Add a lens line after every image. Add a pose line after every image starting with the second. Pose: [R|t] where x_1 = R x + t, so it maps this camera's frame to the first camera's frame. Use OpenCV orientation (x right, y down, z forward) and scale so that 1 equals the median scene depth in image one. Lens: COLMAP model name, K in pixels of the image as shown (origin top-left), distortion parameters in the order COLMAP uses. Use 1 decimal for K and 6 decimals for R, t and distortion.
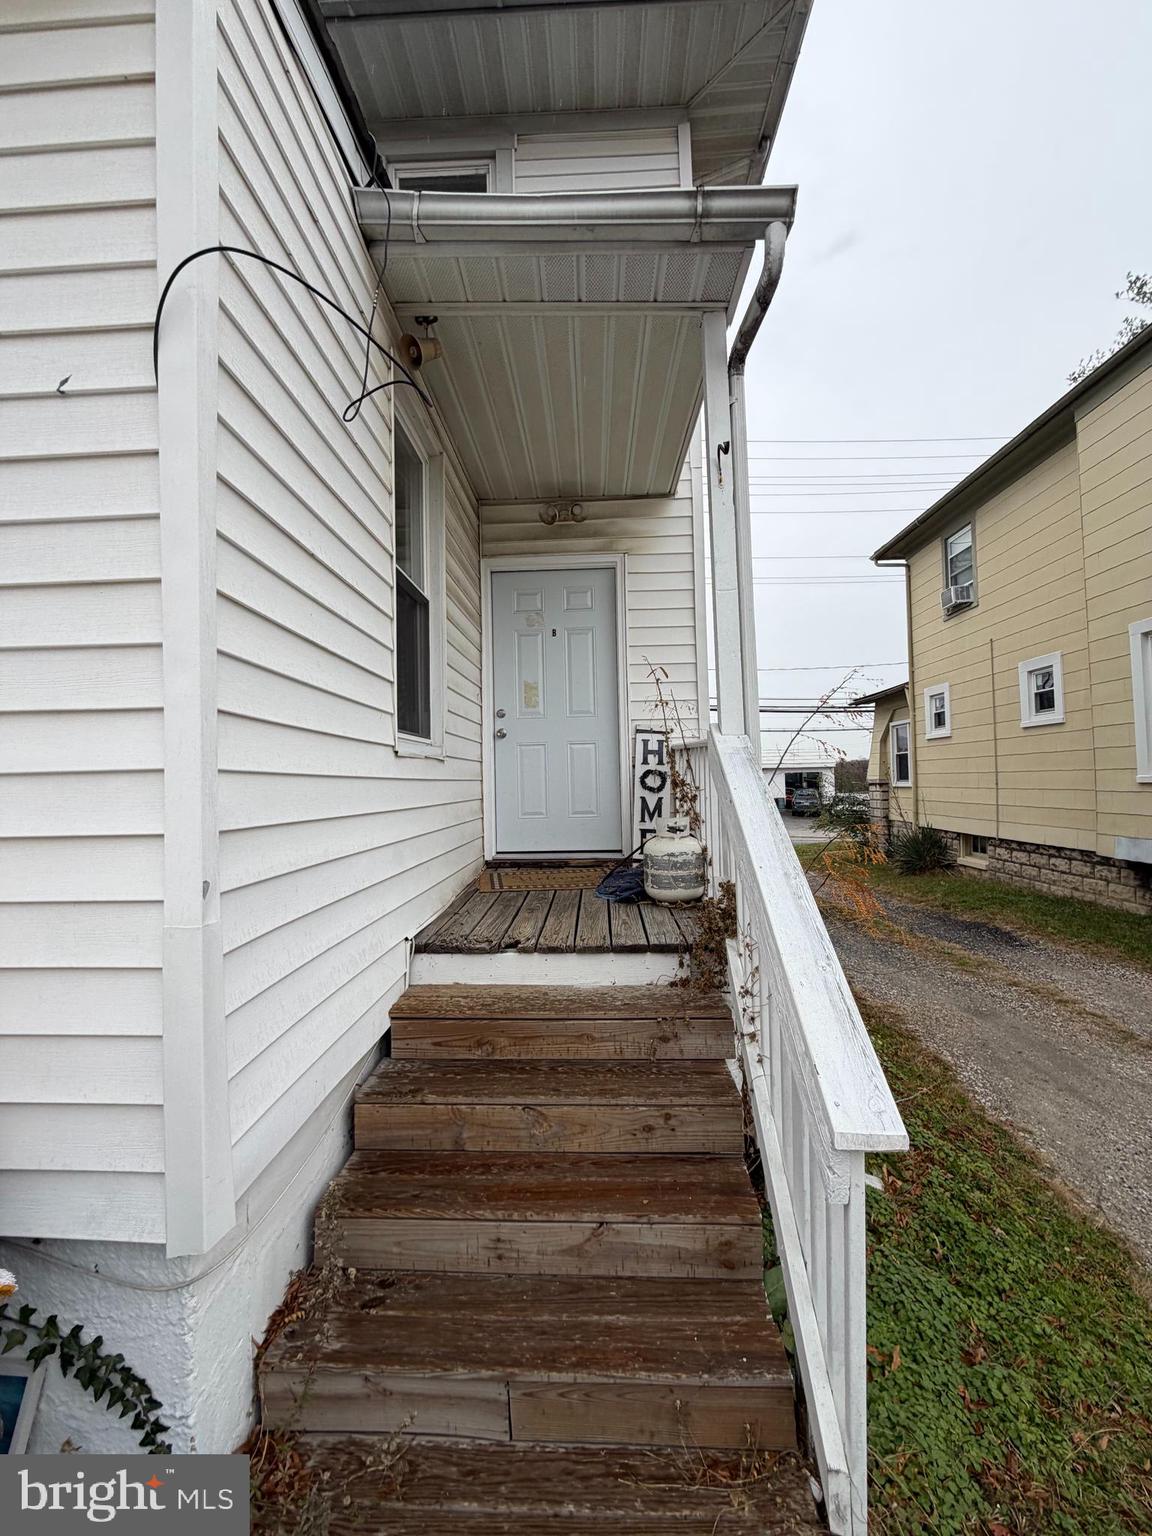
lens RADIAL K [[614.4, 0, 575.7], [0, 614.4, 765.4], [0, 0, 1]] dist [0.003686, 0.000197]
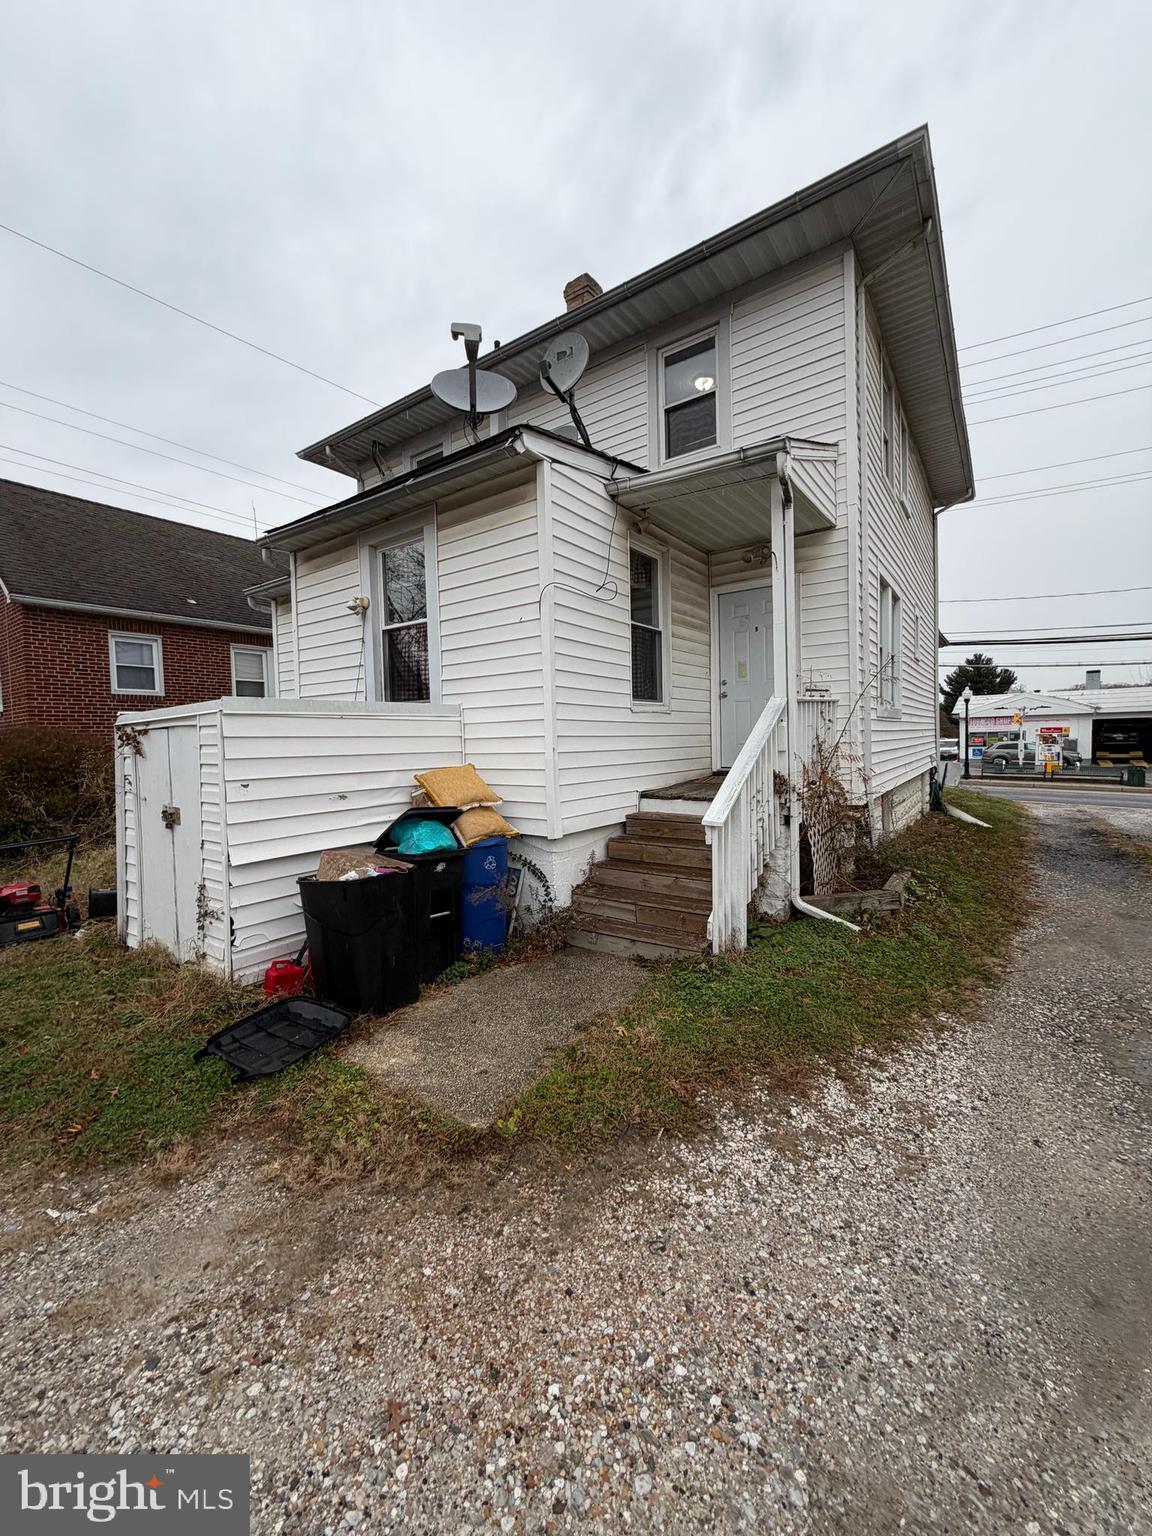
lens RADIAL K [[614.4, 0, 574.9], [0, 614.4, 762.4], [0, 0, 1]] dist [0.003686, 0.000197]
pose [[0.834740, 0.021978, -0.550205, 0.837980], [0.021552, 0.997134, 0.072527, 0.001111], [0.550222, -0.072399, 0.831874, -1.098502]]
